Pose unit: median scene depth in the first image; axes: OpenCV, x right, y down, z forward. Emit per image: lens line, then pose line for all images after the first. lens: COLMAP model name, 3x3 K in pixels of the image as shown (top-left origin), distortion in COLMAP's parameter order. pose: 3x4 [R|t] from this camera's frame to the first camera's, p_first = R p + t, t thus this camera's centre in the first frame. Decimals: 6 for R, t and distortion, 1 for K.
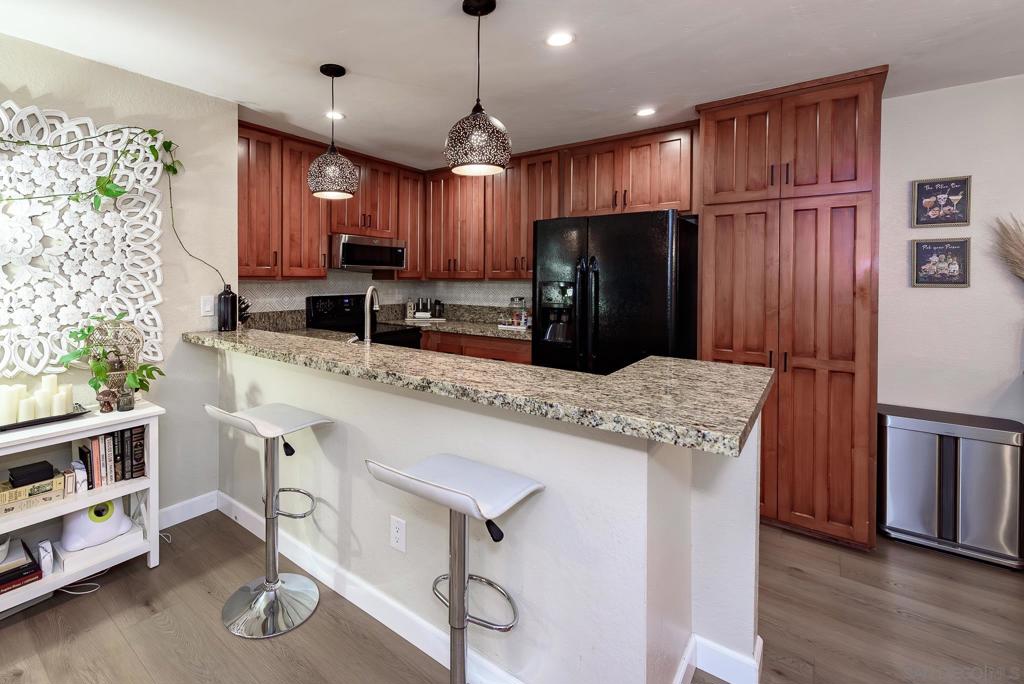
lens RADIAL K [[433.6, 0, 375.4], [0, 433.6, 279.9], [0, 0, 1]] dist [0.000588, -0.000305]
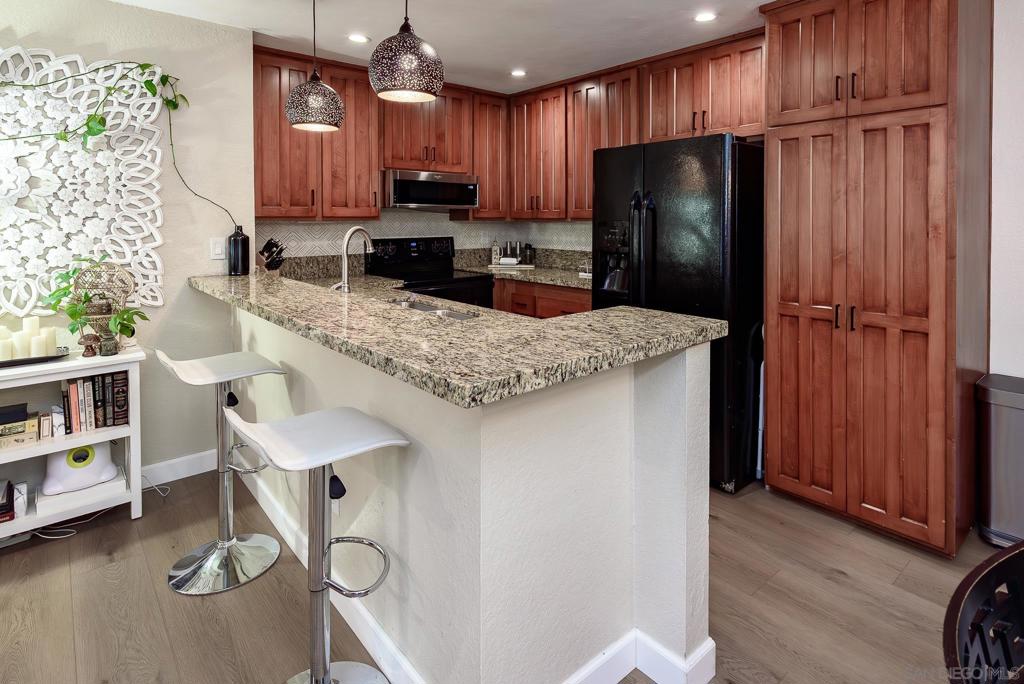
lens RADIAL K [[503.9, 0, 482.0], [0, 503.9, 223.7], [0, 0, 1]] dist [-0.000095, -0.000233]
pose [[0.992677, -0.003941, -0.120737, 0.348411], [0.004298, 0.999987, 0.002691, 0.006526], [0.120725, -0.003190, 0.992681, -0.014835]]
